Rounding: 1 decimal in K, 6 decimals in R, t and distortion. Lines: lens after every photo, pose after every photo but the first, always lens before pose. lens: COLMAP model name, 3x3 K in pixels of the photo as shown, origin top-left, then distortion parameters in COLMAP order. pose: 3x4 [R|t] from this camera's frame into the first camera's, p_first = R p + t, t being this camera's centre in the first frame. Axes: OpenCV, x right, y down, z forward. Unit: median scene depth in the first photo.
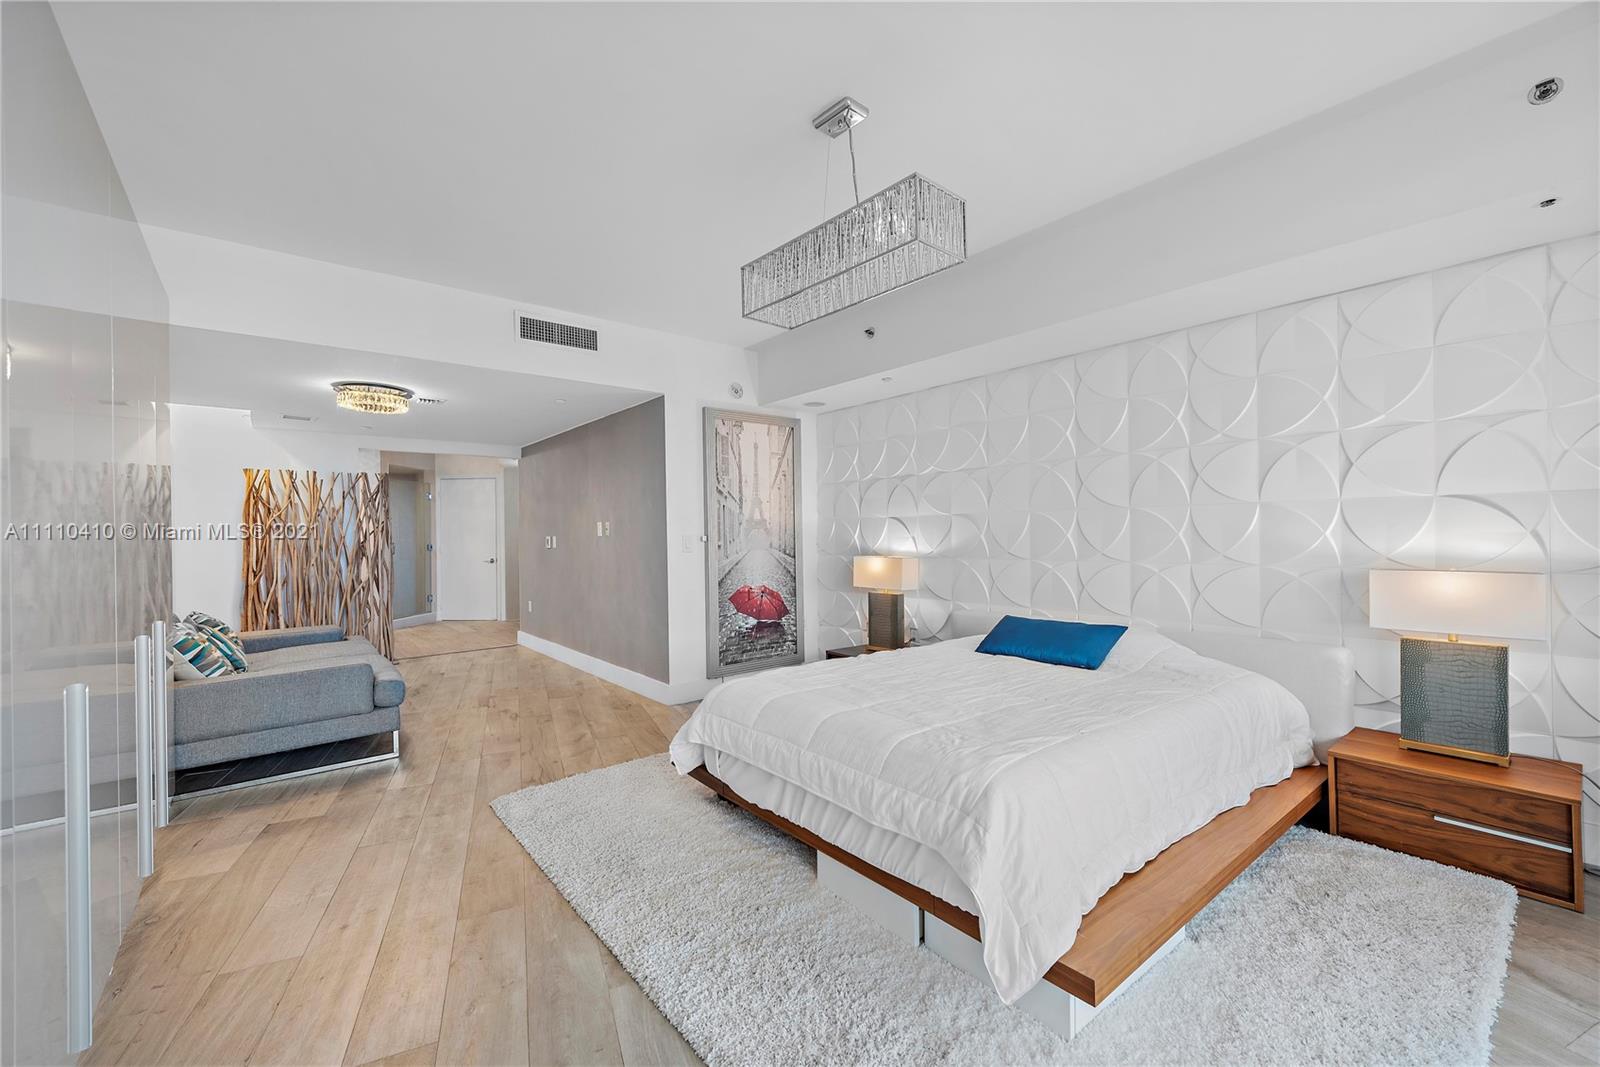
lens RADIAL K [[658.6, 0, 800.9], [0, 658.6, 532.2], [0, 0, 1]] dist [0.002581, 0.000031]
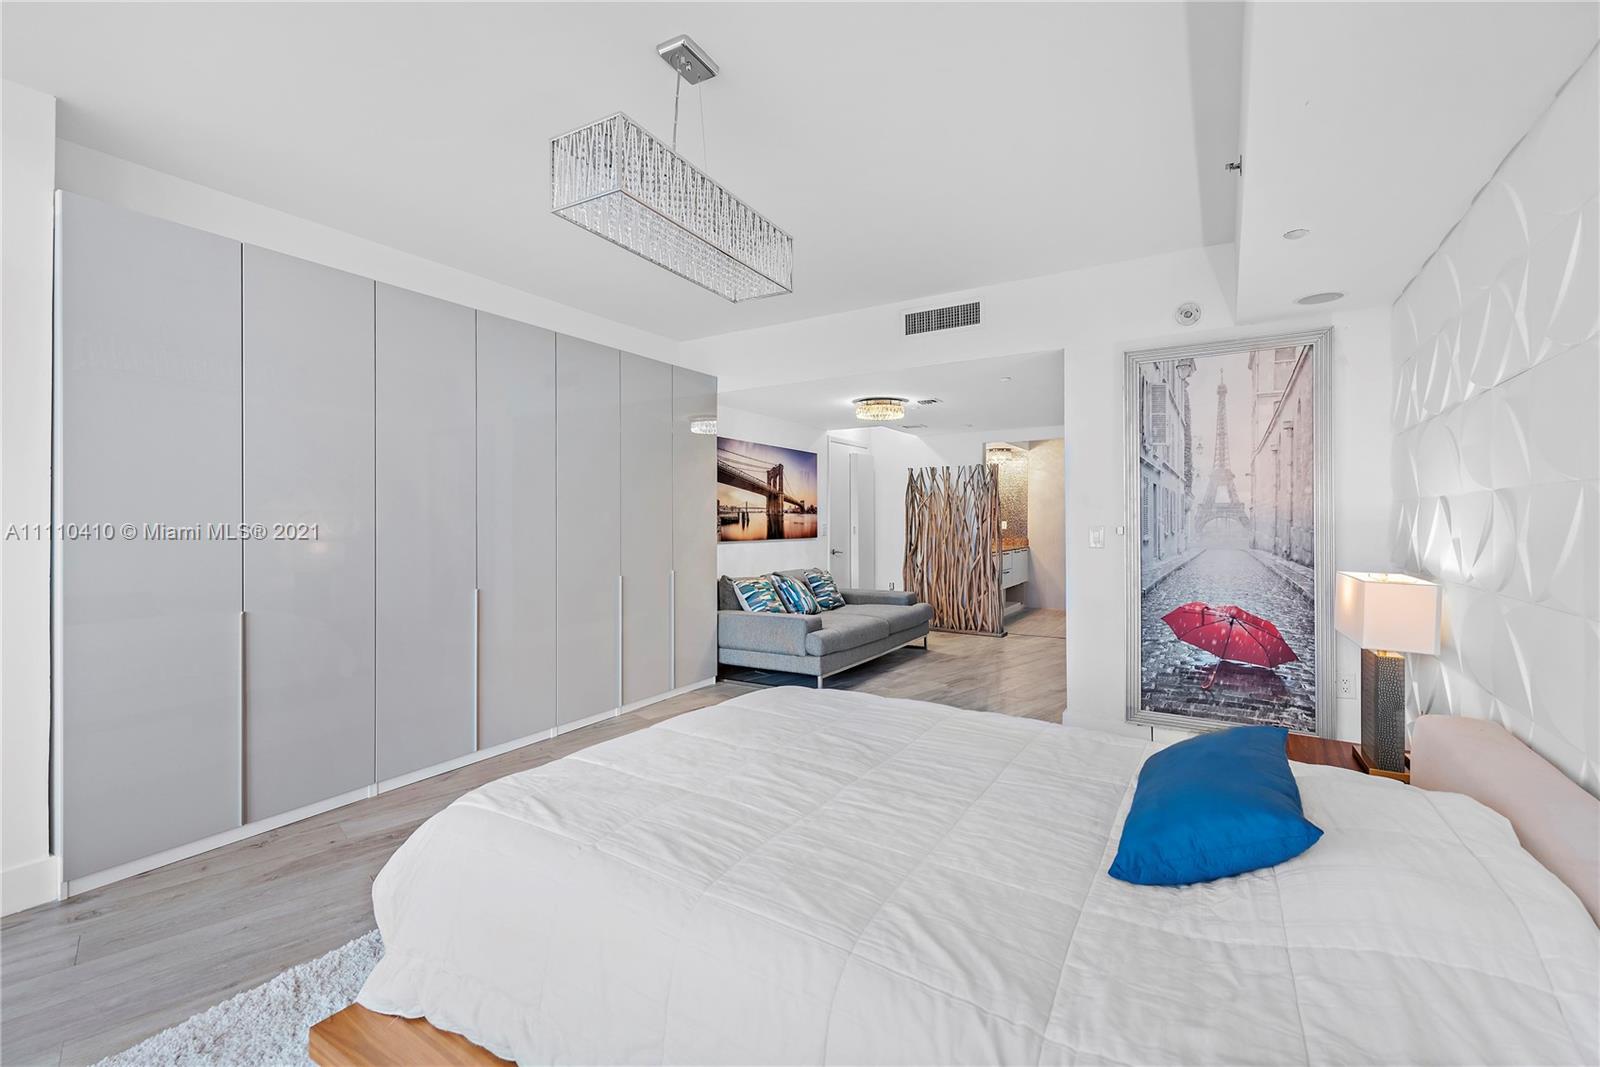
lens RADIAL K [[700.5, 0, 792.7], [0, 700.5, 506.8], [0, 0, 1]] dist [-0.001123, -0.000181]
pose [[0.304873, -0.003518, -0.952386, 0.469301], [0.000453, 0.999994, -0.003548, -0.013772], [0.952393, 0.000650, 0.304873, 0.394429]]
